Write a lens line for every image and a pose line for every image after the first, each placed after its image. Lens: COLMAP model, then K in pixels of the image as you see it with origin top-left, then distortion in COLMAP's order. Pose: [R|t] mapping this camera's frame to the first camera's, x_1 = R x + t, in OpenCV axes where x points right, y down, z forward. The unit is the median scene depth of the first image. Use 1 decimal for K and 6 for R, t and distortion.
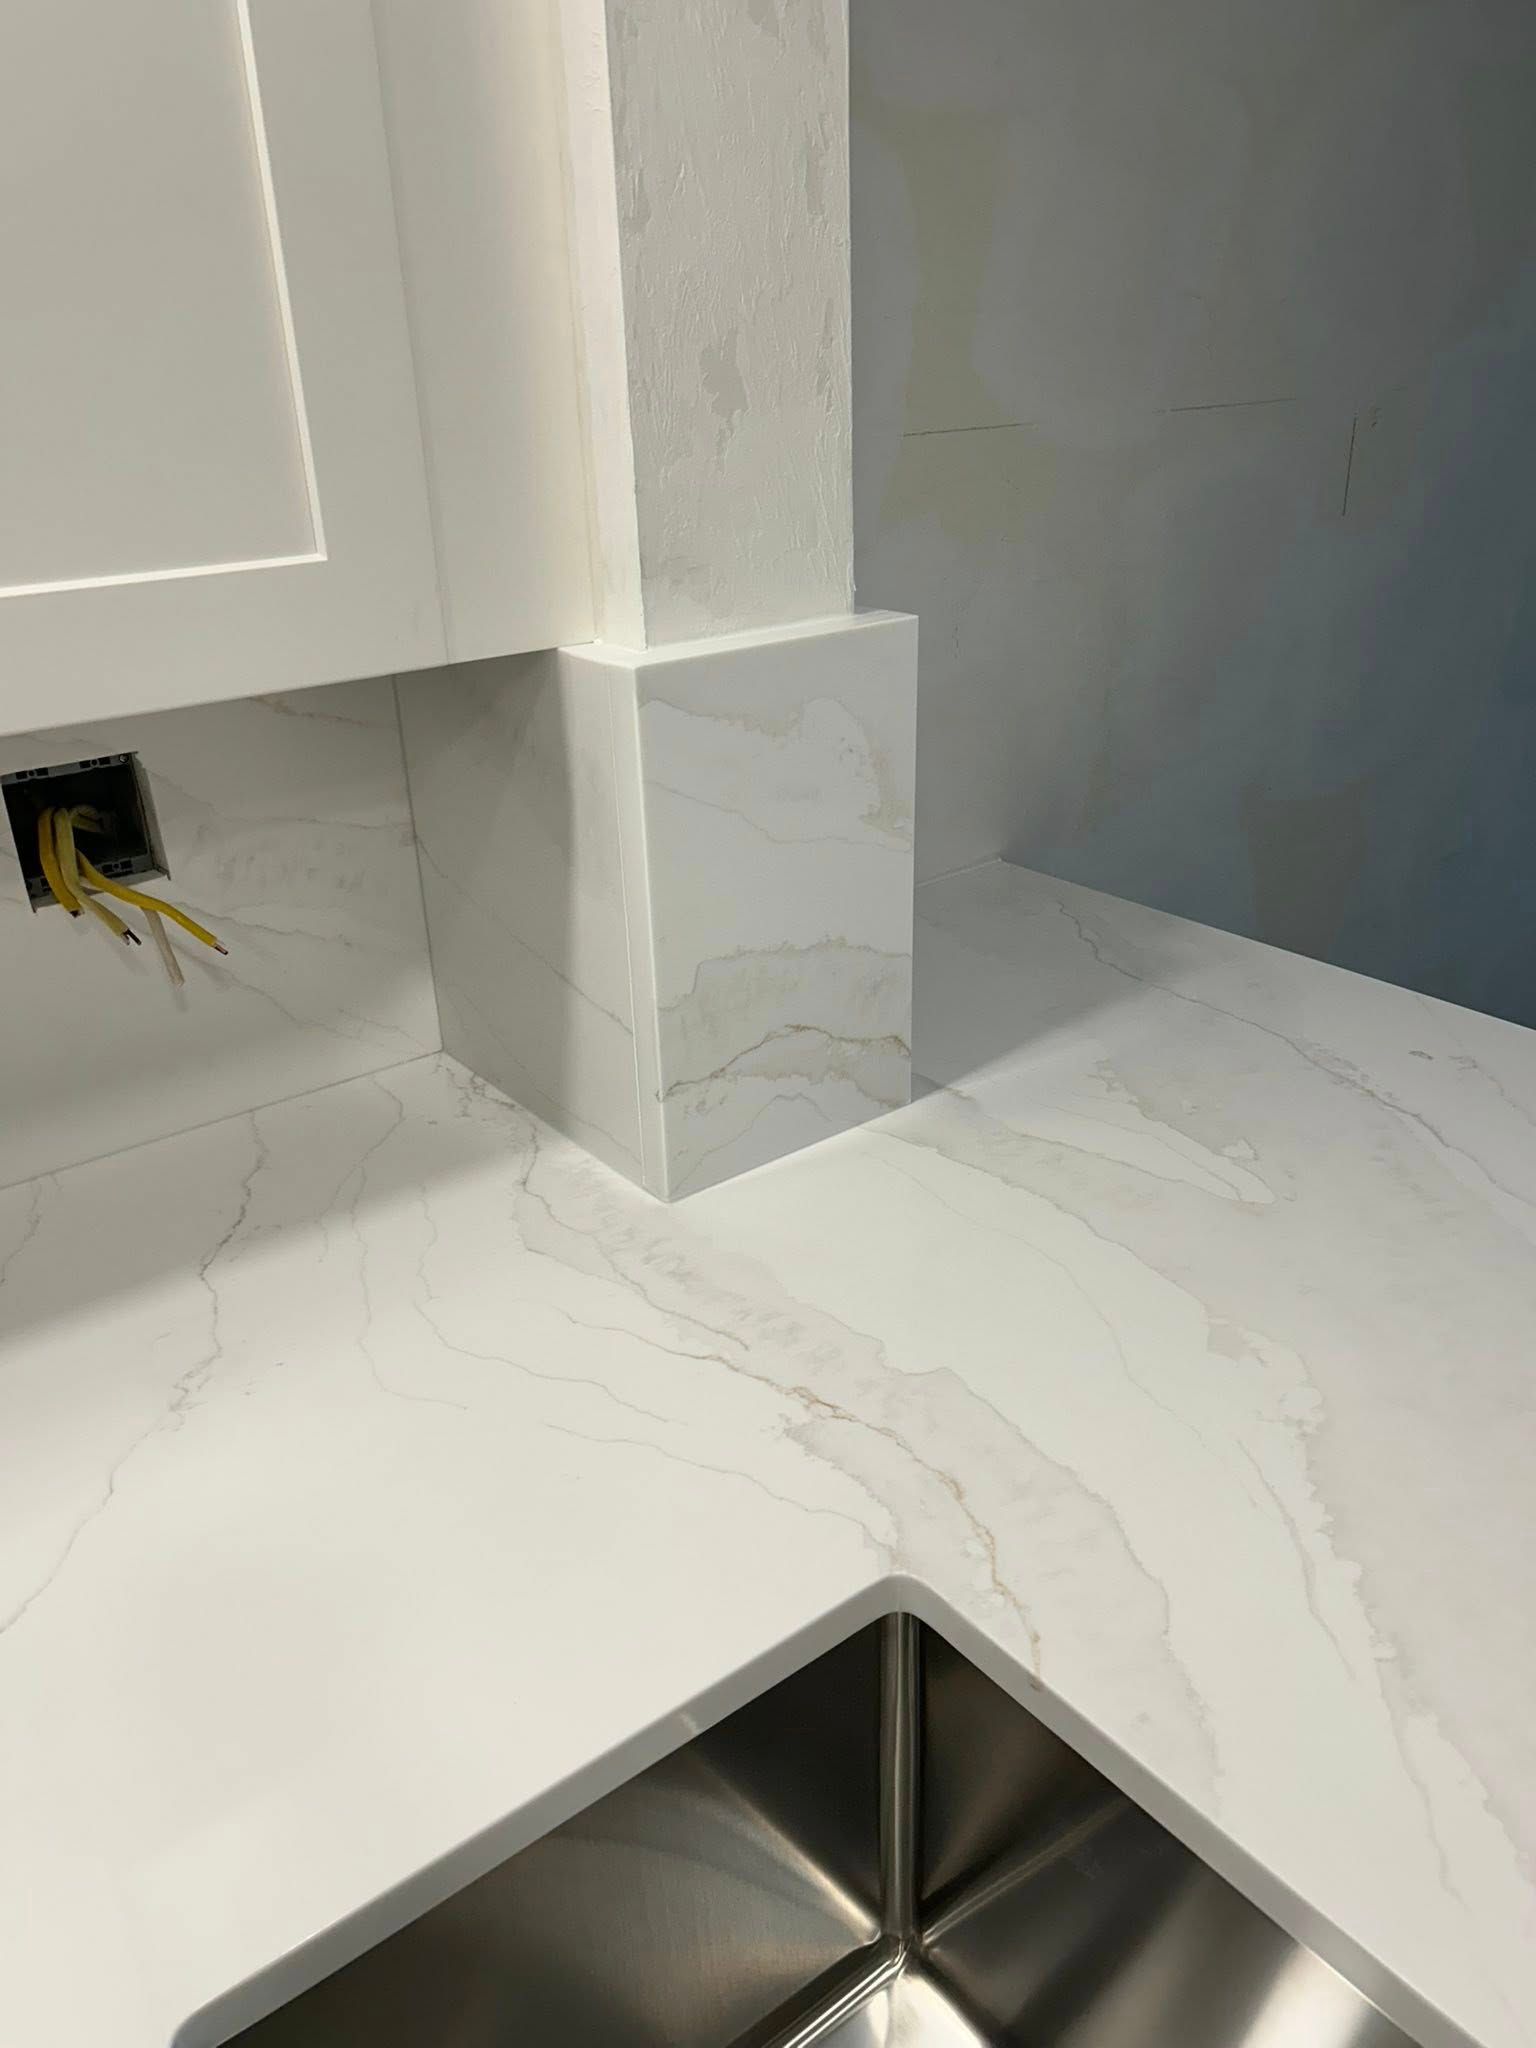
lens RADIAL K [[1541.3, 0, 769.3], [0, 1541.3, 1042.7], [0, 0, 1]] dist [0.050233, -0.047845]
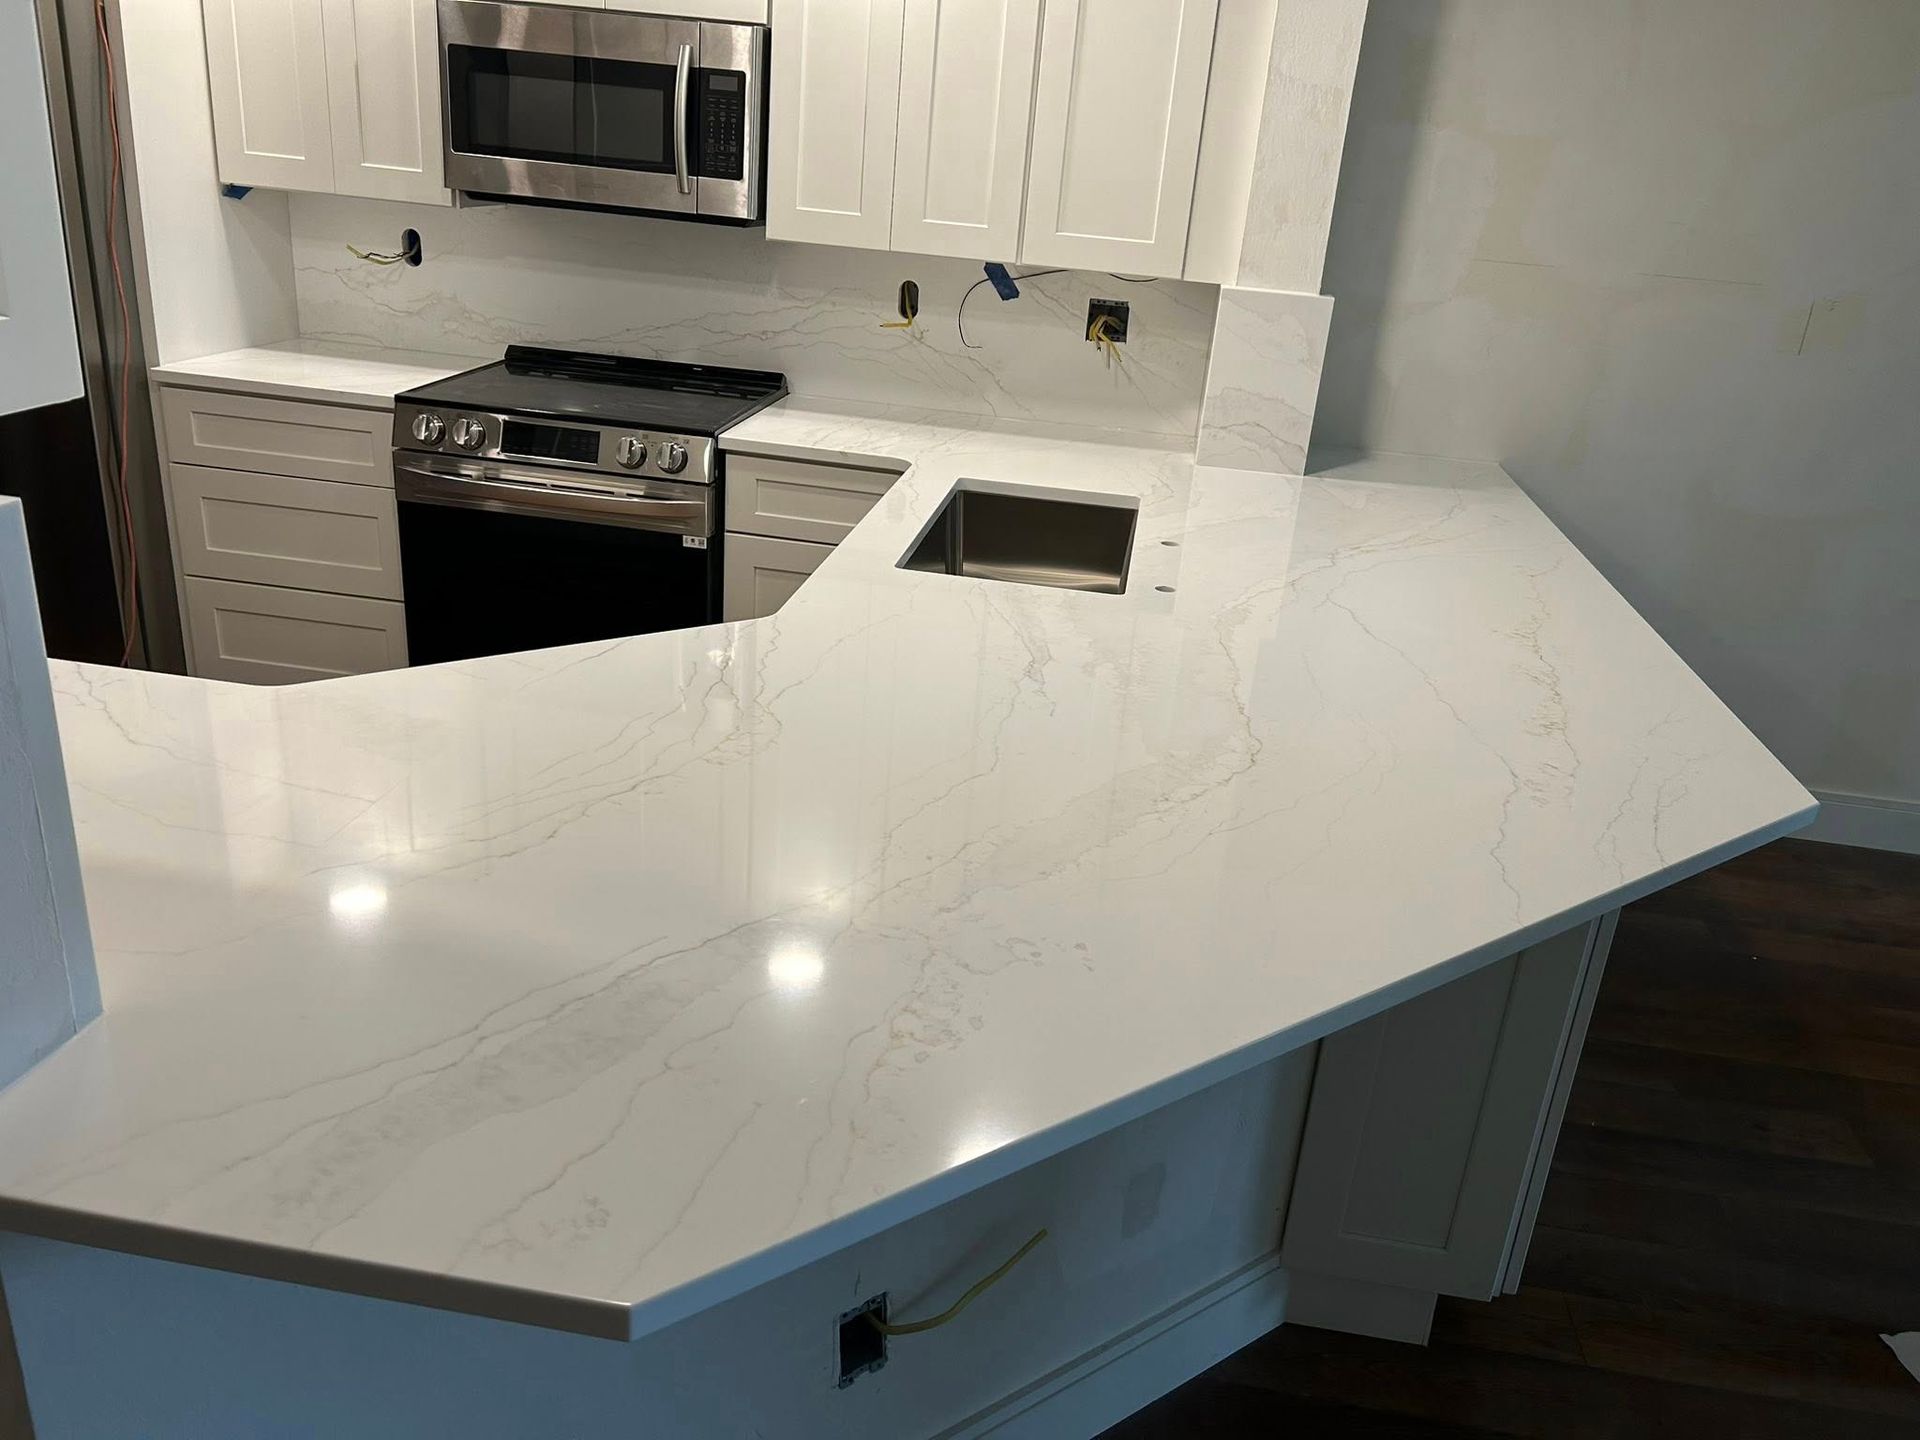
lens RADIAL K [[1444.9, 0, 971.3], [0, 1444.9, 710.5], [0, 0, 1]] dist [0.050233, -0.047845]
pose [[0.685716, 0.345784, -0.640490, 1.678153], [-0.399561, 0.914338, 0.065853, 0.549605], [0.608395, 0.210758, 0.765138, -1.418865]]
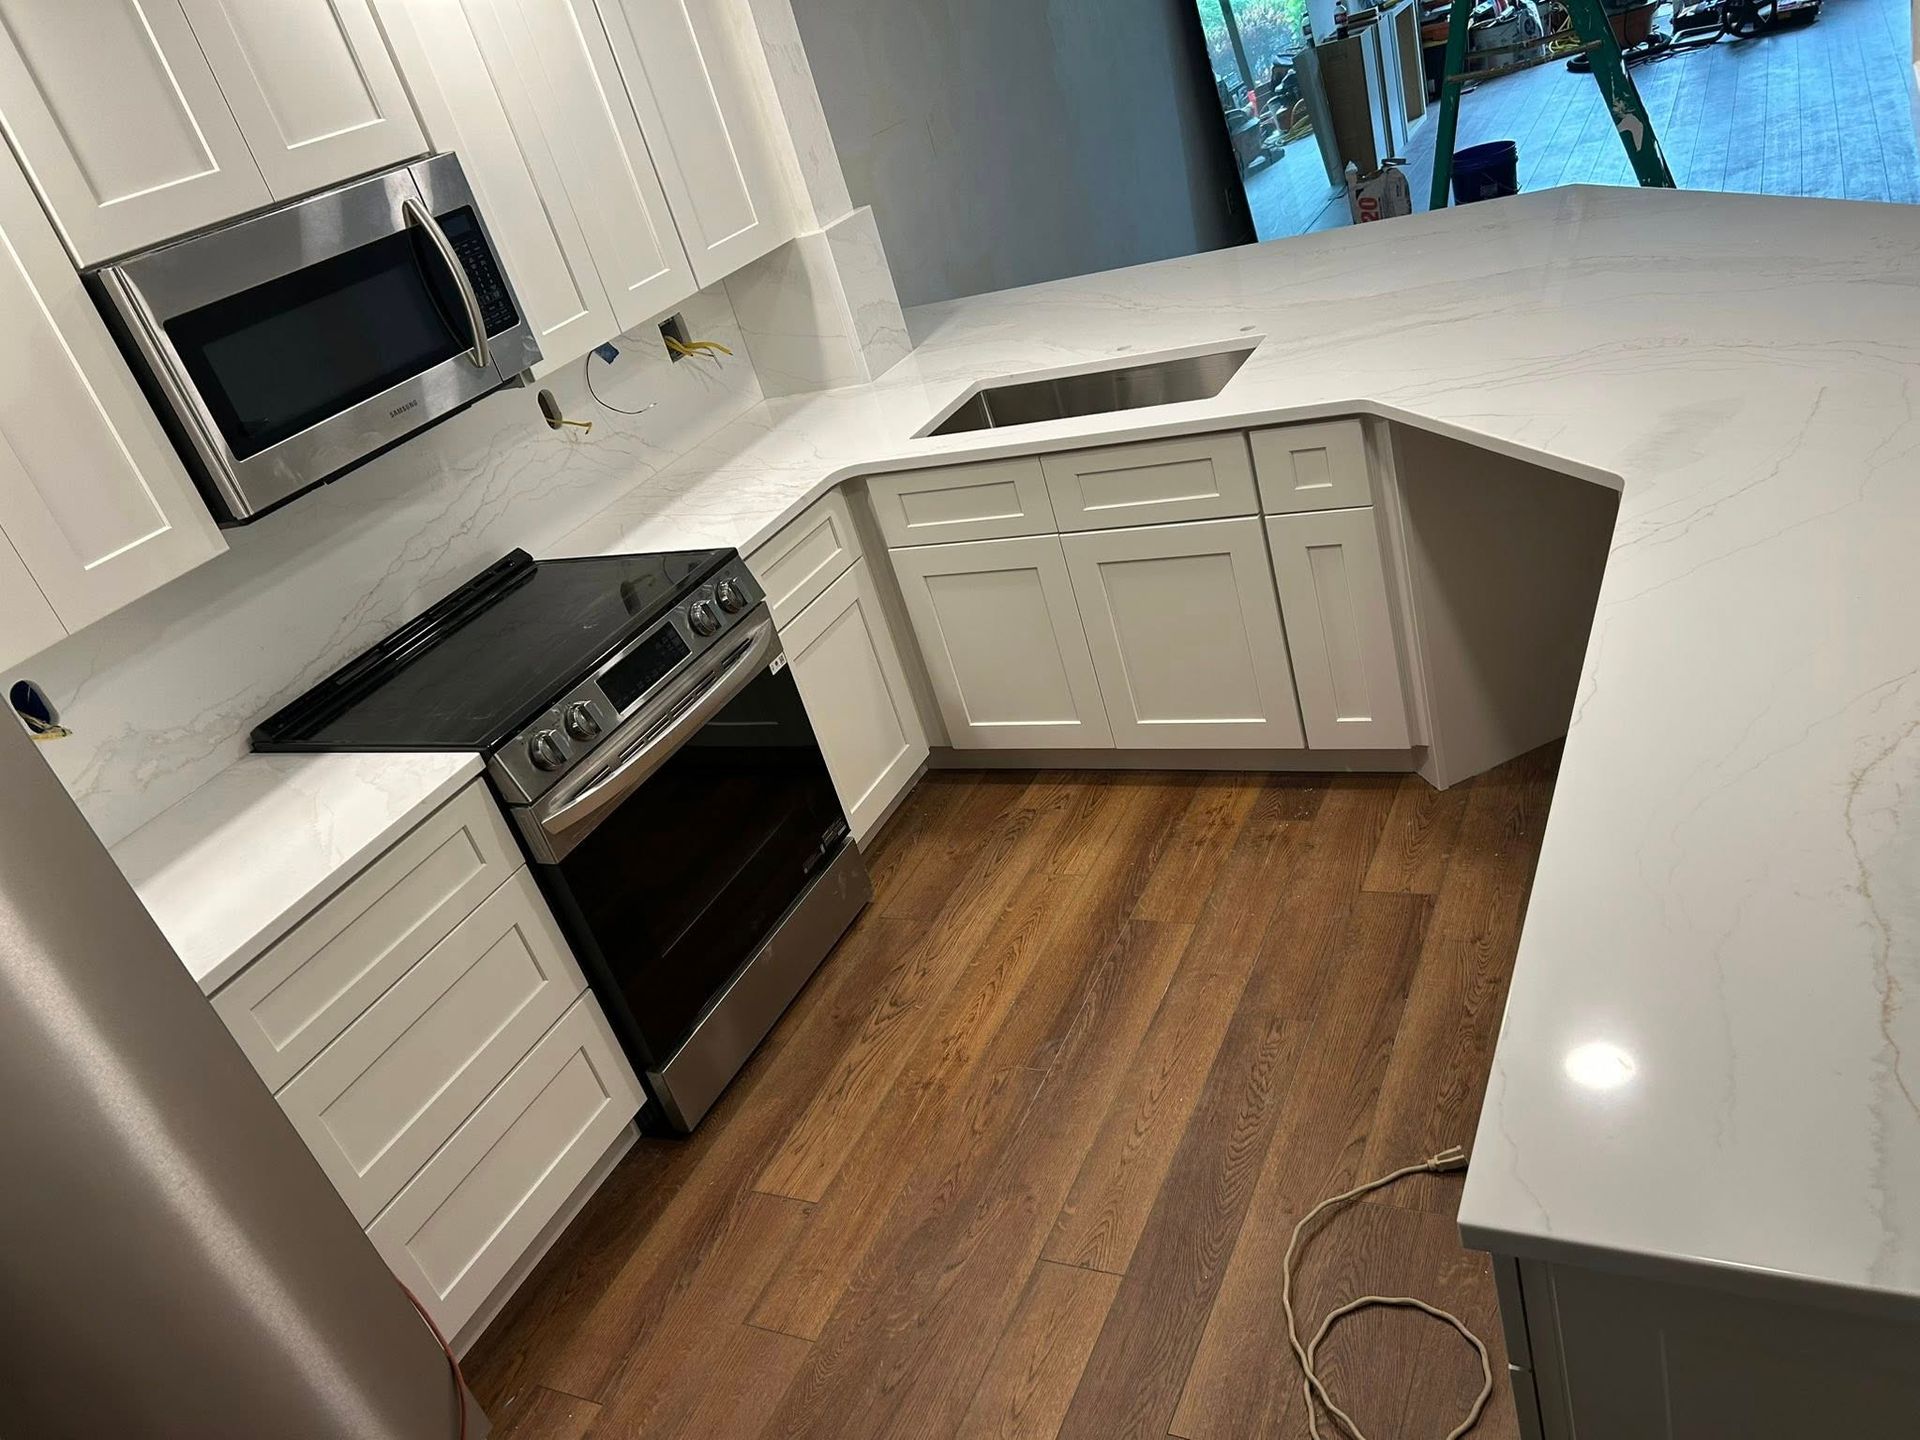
lens RADIAL K [[1444.9, 0, 967.3], [0, 1444.9, 738.2], [0, 0, 1]] dist [0.050233, -0.047845]
pose [[0.869713, -0.401195, 0.287475, -1.177440], [0.405499, 0.912875, 0.047215, 0.793185], [-0.281371, 0.075508, 0.956624, -2.228092]]
